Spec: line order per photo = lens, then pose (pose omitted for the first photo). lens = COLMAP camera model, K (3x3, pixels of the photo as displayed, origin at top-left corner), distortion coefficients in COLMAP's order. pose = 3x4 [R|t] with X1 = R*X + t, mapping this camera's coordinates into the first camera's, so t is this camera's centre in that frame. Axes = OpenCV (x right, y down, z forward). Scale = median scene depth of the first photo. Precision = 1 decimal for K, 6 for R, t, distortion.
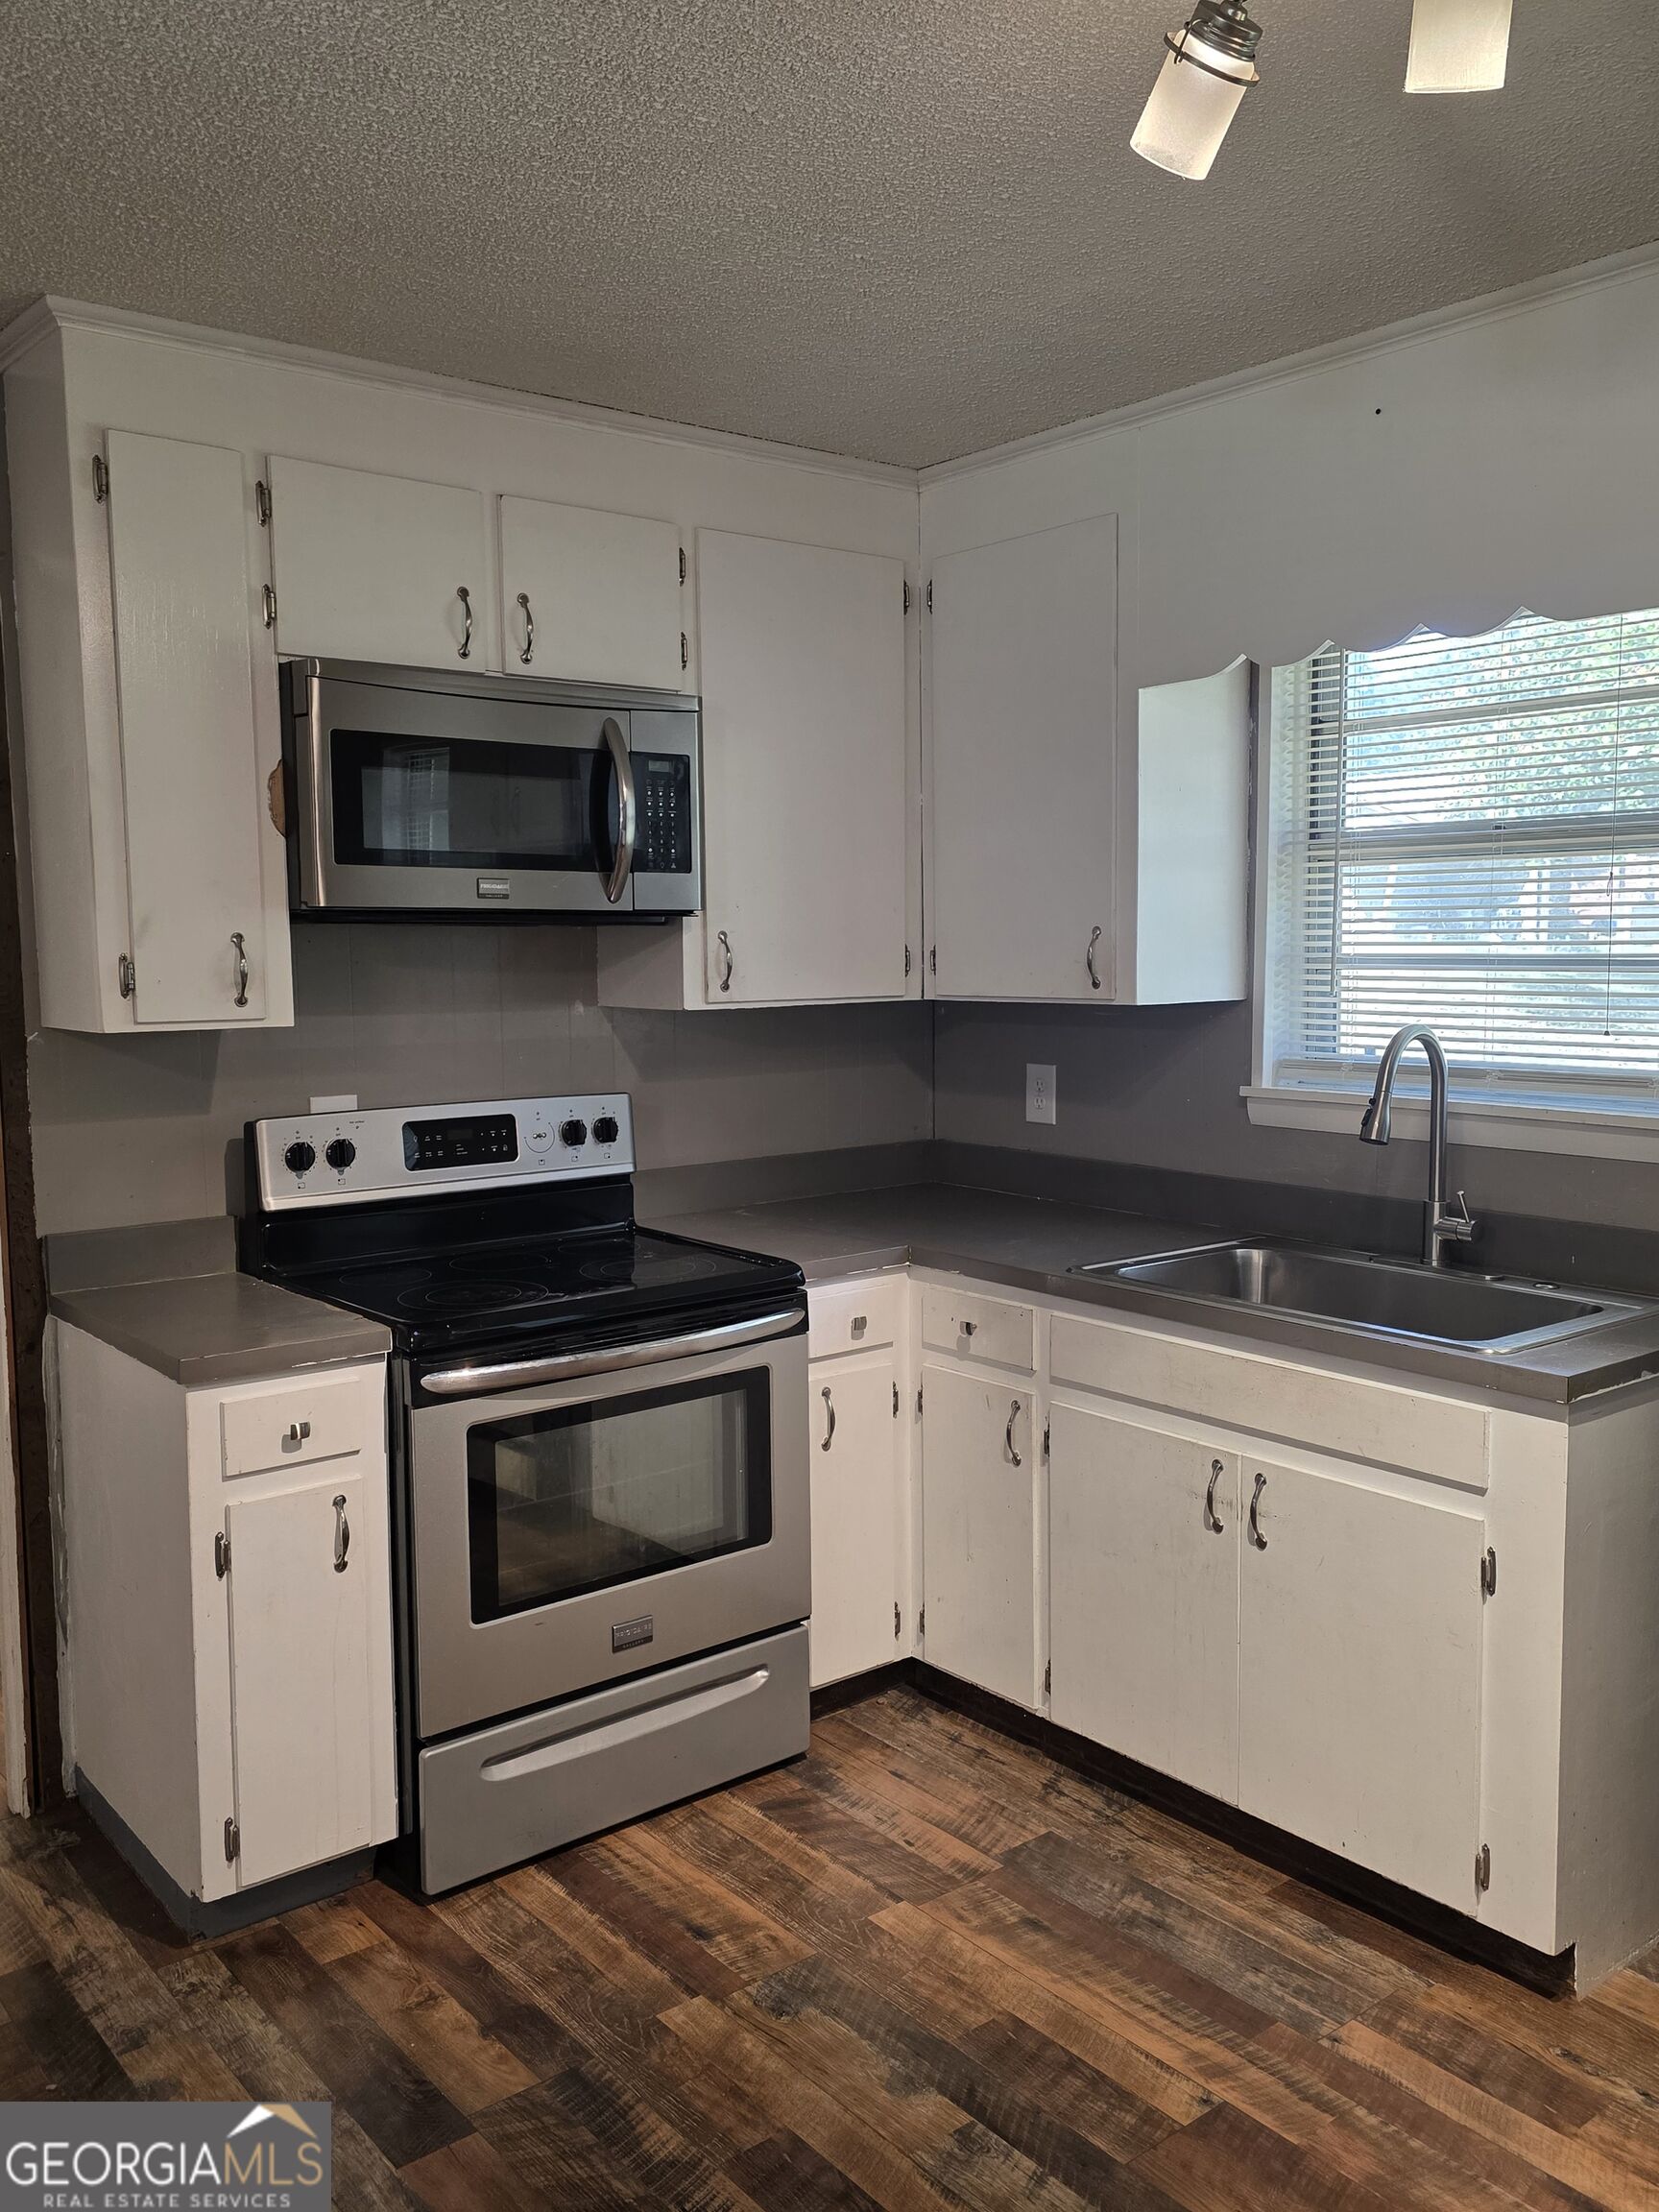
lens RADIAL K [[1771.4, 0, 853.6], [0, 1771.4, 1105.7], [0, 0, 1]] dist [0.116060, -0.263221]
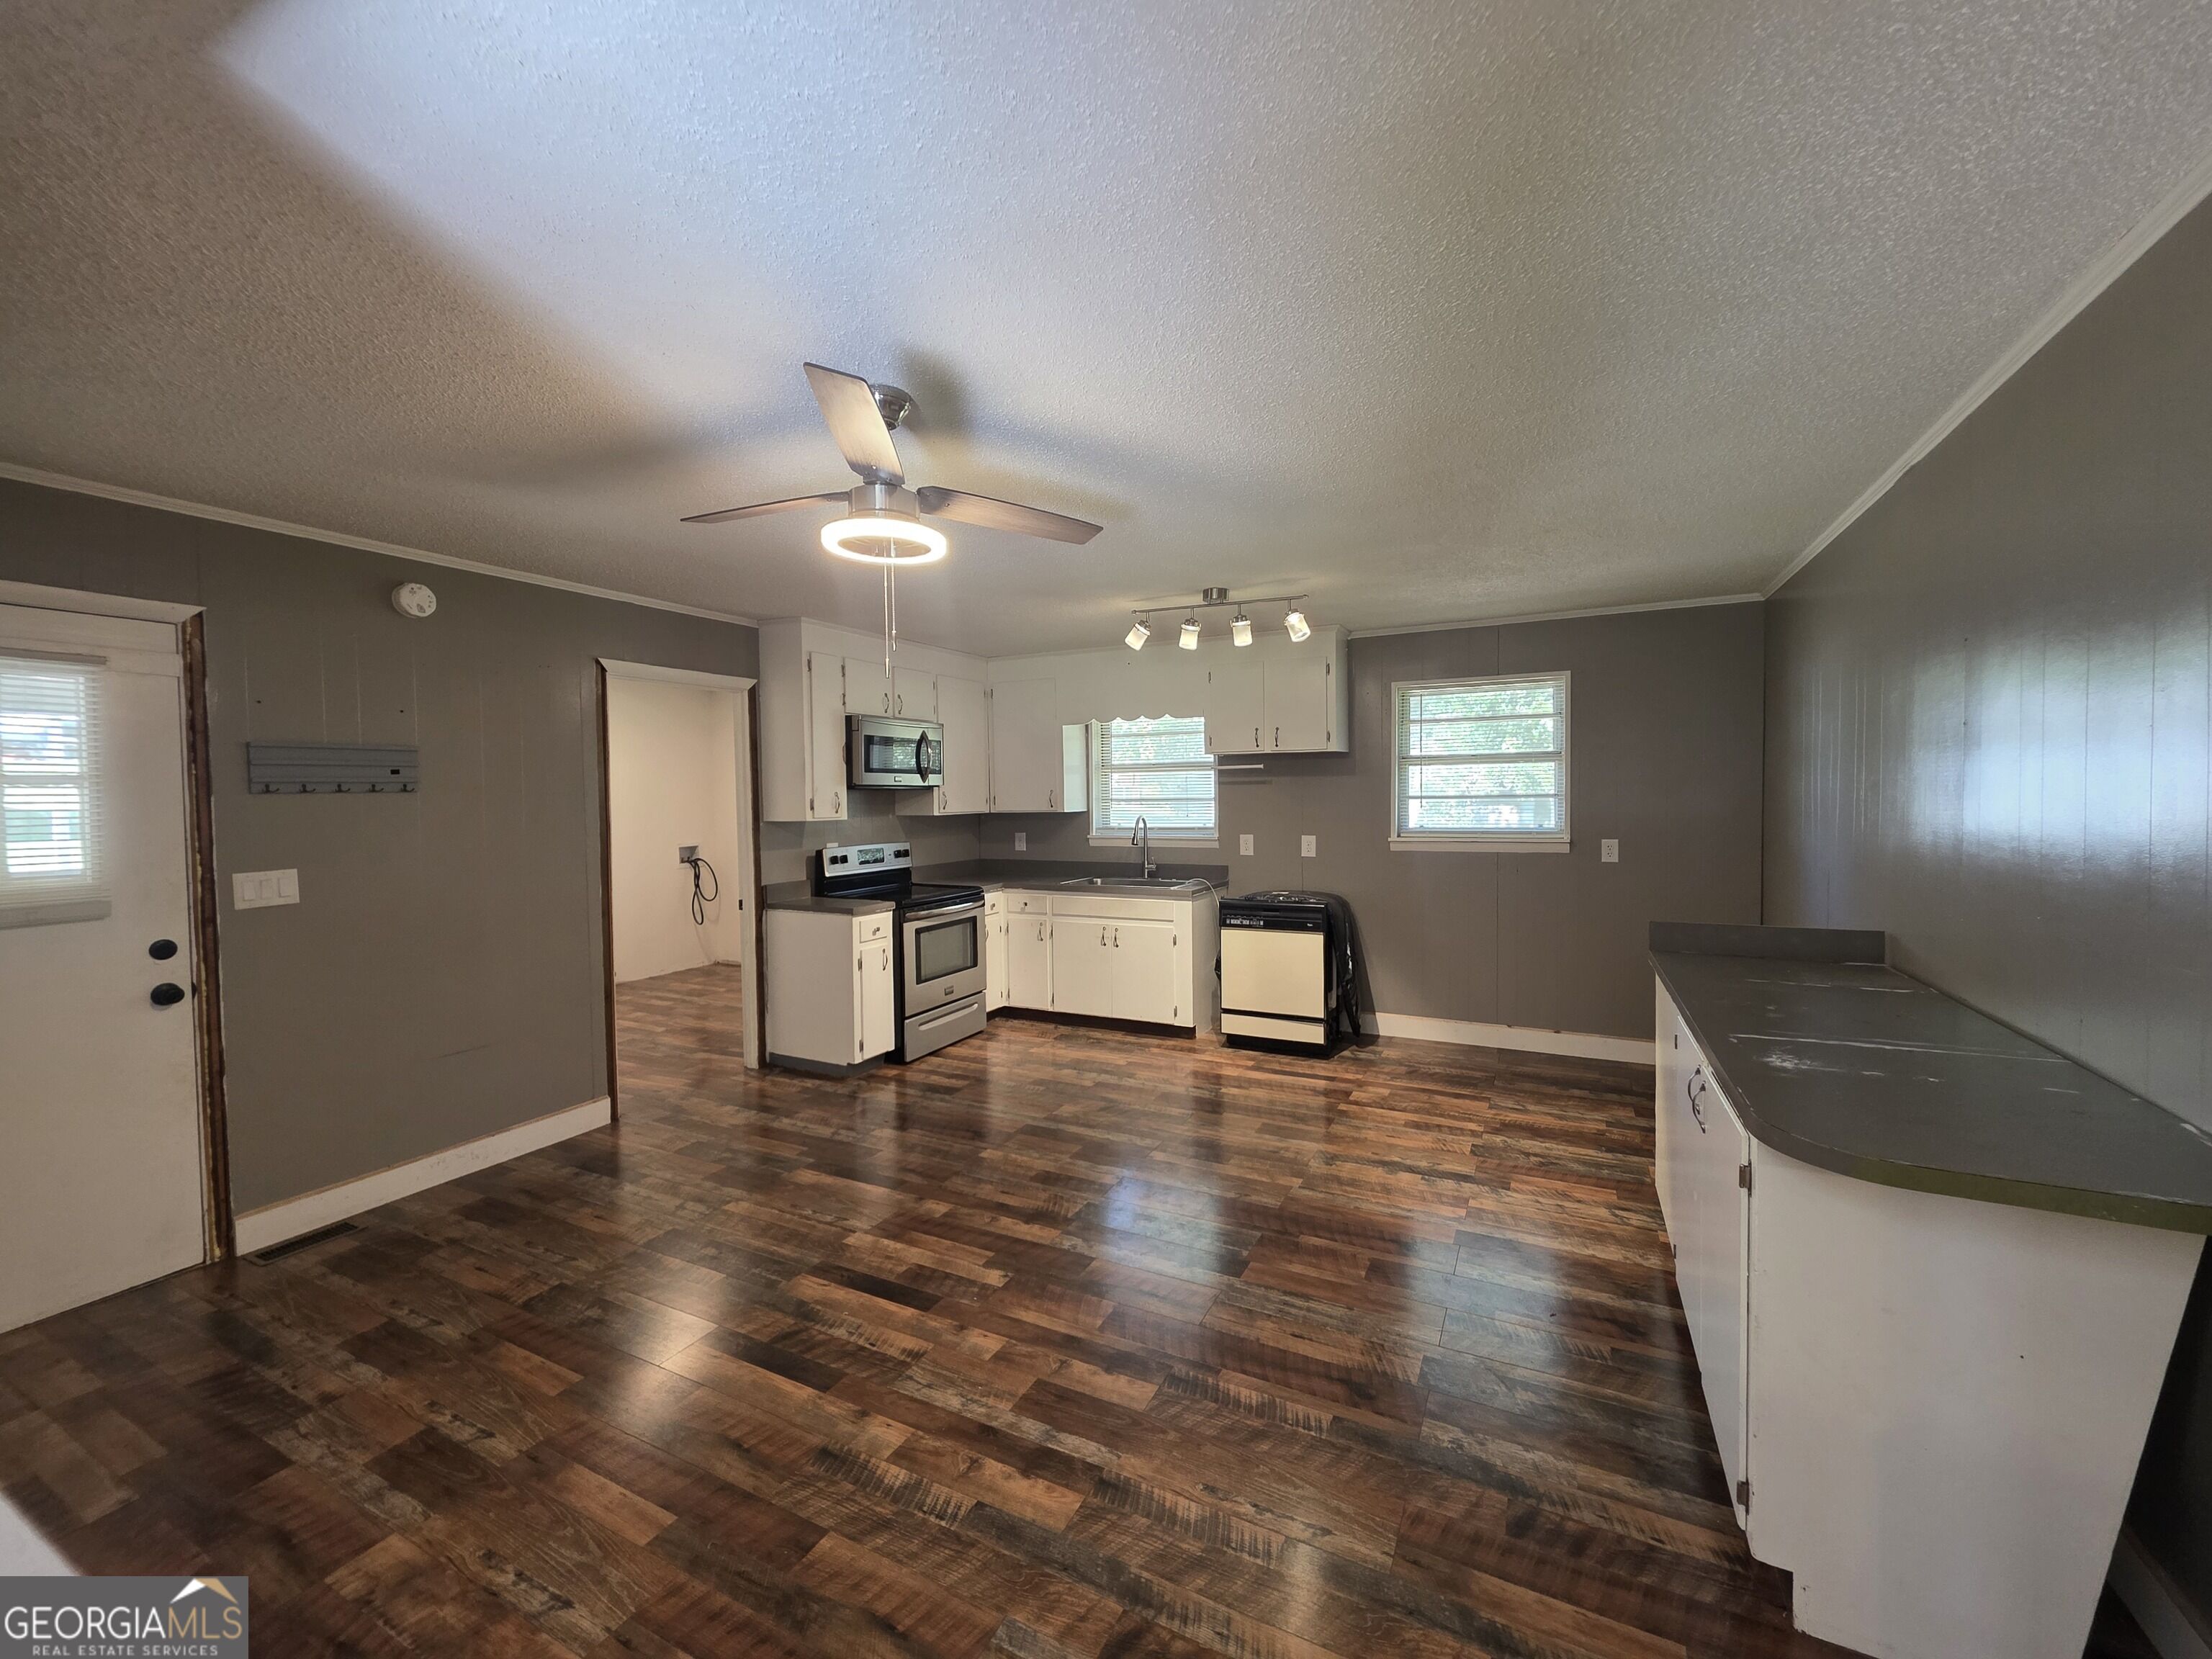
lens RADIAL K [[882.3, 0, 1120.1], [0, 882.3, 823.6], [0, 0, 1]] dist [0.001210, -0.000424]
pose [[0.913181, -0.017449, 0.407179, -0.482376], [0.044966, 0.997297, -0.058107, 0.078189], [-0.405065, 0.071372, 0.911498, -0.690539]]
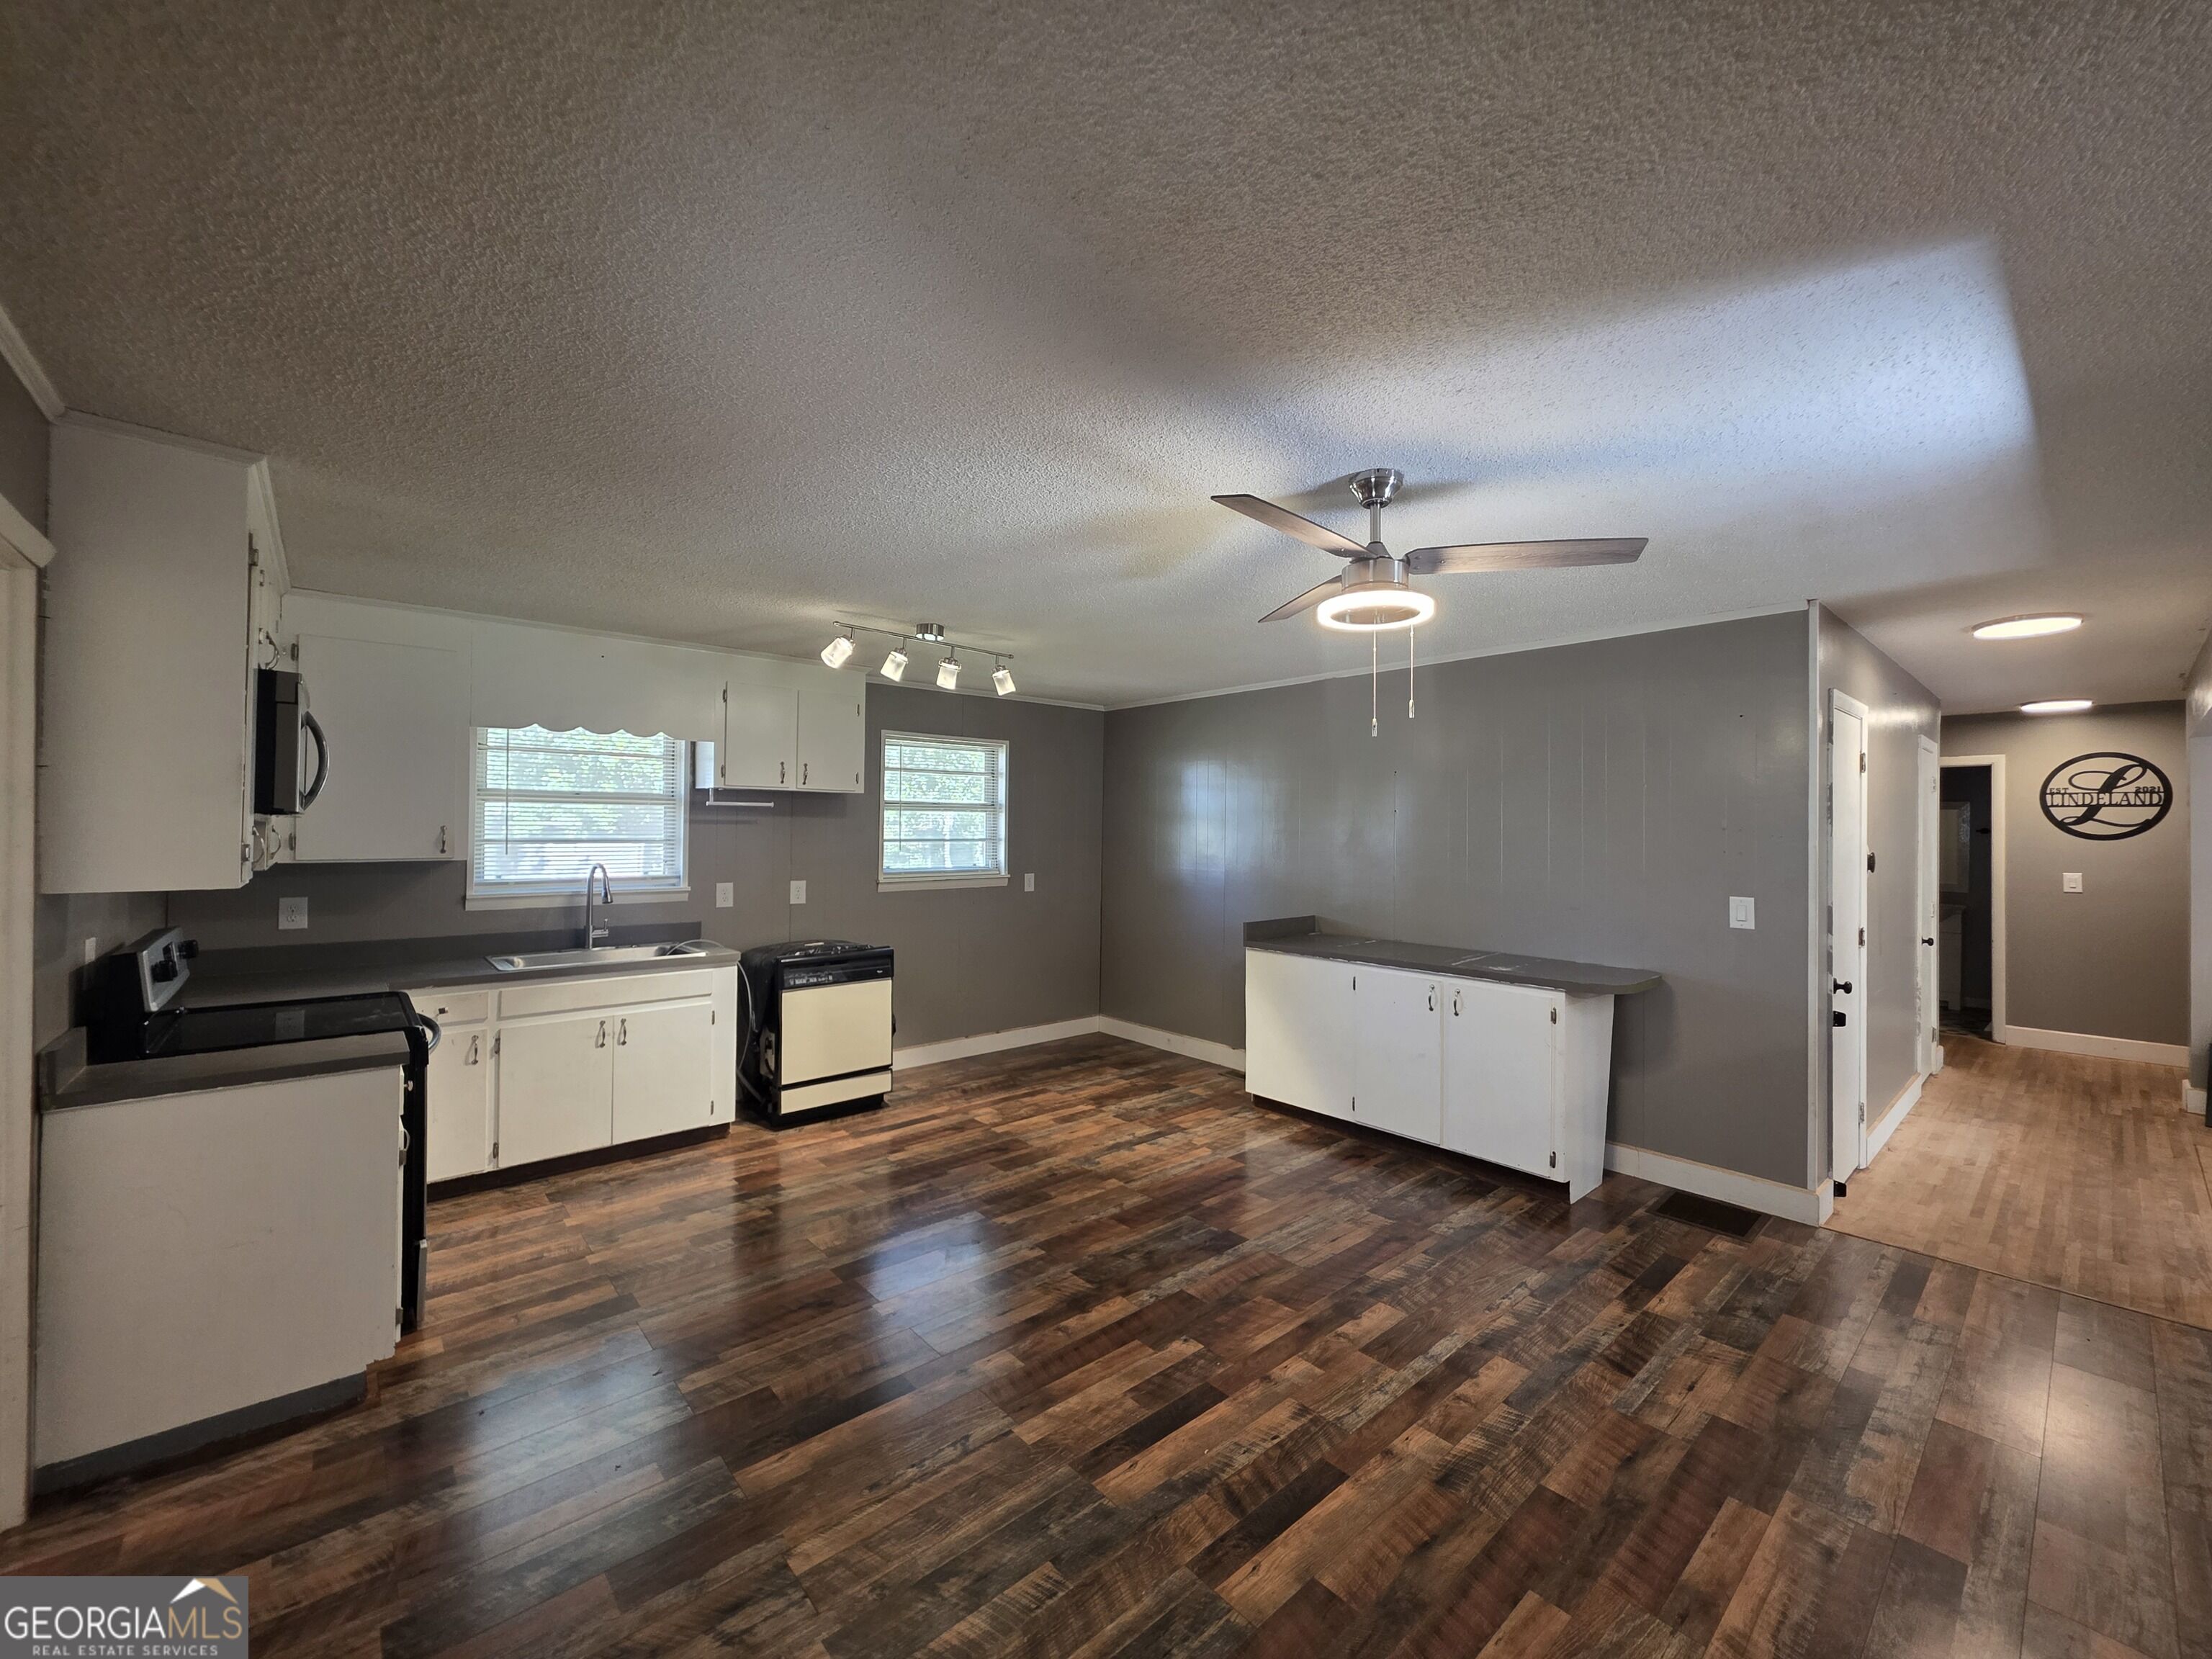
lens RADIAL K [[882.3, 0, 1120.1], [0, 882.3, 823.6], [0, 0, 1]] dist [0.001210, -0.000424]
pose [[-0.037694, 0.014338, 0.999186, -1.065808], [0.089569, 0.995921, -0.010912, -0.015636], [-0.995267, 0.089085, -0.038824, 0.206410]]
